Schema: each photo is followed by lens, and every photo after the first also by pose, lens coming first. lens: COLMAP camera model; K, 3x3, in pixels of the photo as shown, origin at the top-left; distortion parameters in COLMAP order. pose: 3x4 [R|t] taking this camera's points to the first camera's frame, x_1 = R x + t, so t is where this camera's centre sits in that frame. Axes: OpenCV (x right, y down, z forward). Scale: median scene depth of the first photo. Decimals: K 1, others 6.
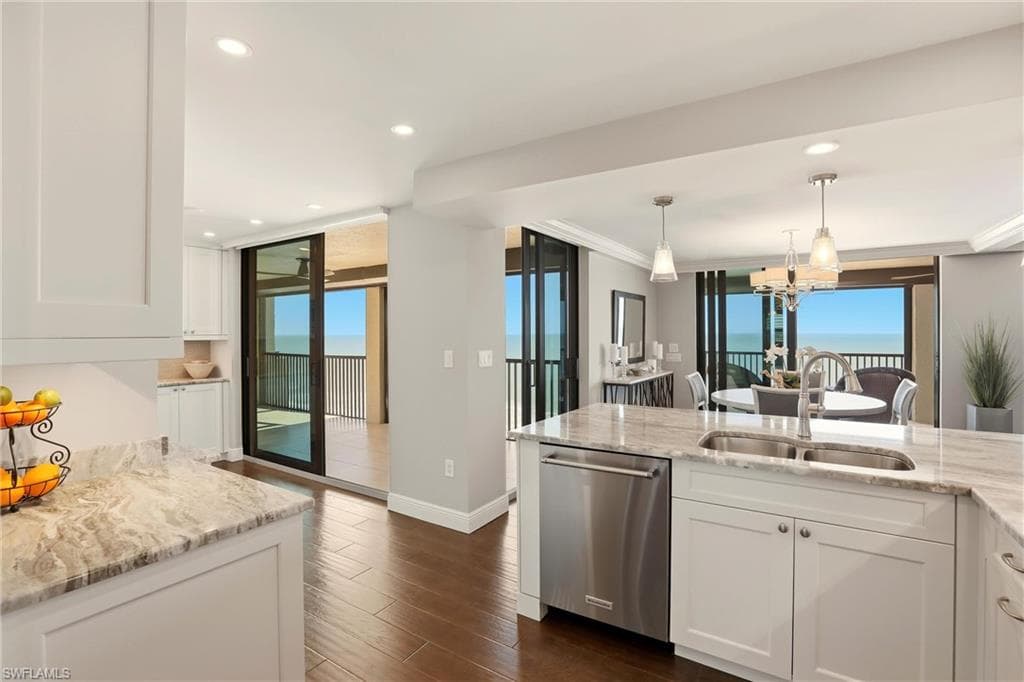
lens RADIAL K [[499.1, 0, 496.5], [0, 499.1, 328.8], [0, 0, 1]] dist [-0.003286, -0.000728]
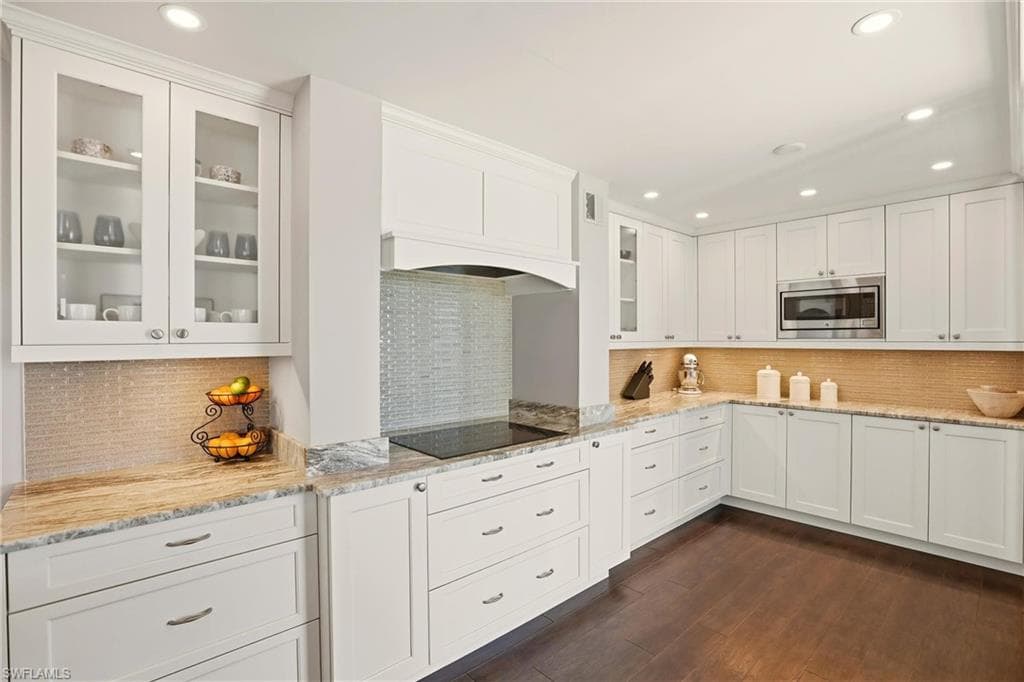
lens RADIAL K [[469.3, 0, 512.0], [0, 469.3, 341.0], [0, 0, 1]] dist [-0.062518, 0.022133]
pose [[-0.223804, 0.011055, -0.974571, 0.146034], [0.008695, 0.999919, 0.009345, -0.000629], [0.974595, -0.006382, -0.223882, 1.890345]]
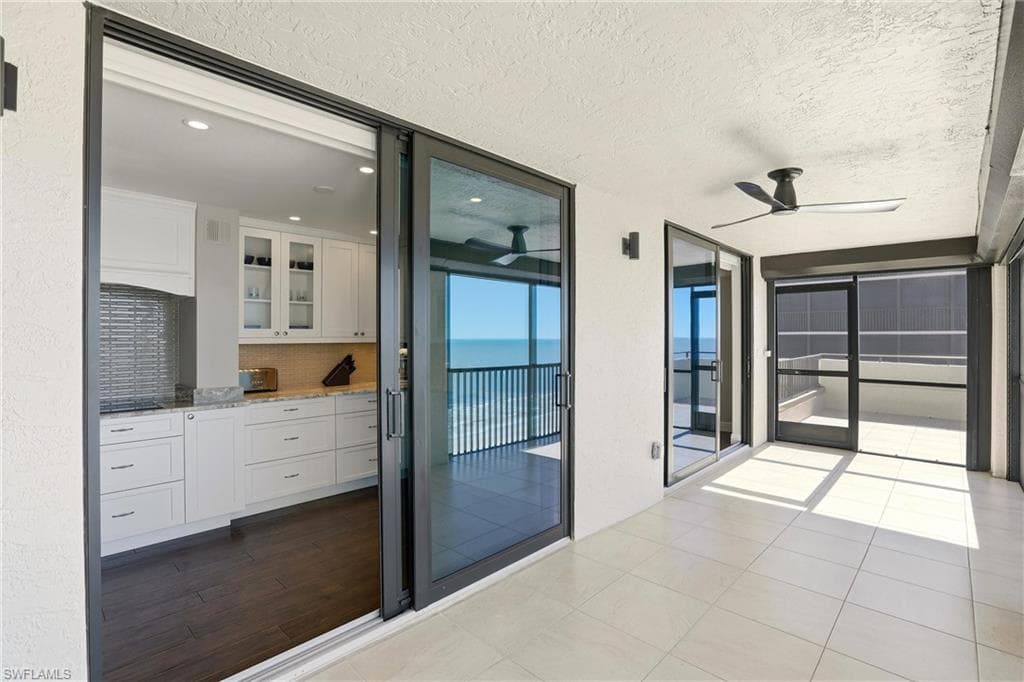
lens RADIAL K [[479.8, 0, 512.0], [0, 479.8, 341.0], [0, 0, 1]] dist [-0.009862, -0.000440]
pose [[-0.147961, 0.010887, -0.988933, 0.396213], [0.002500, 0.999940, 0.010634, 0.022707], [0.988990, -0.000899, -0.147979, 3.601773]]
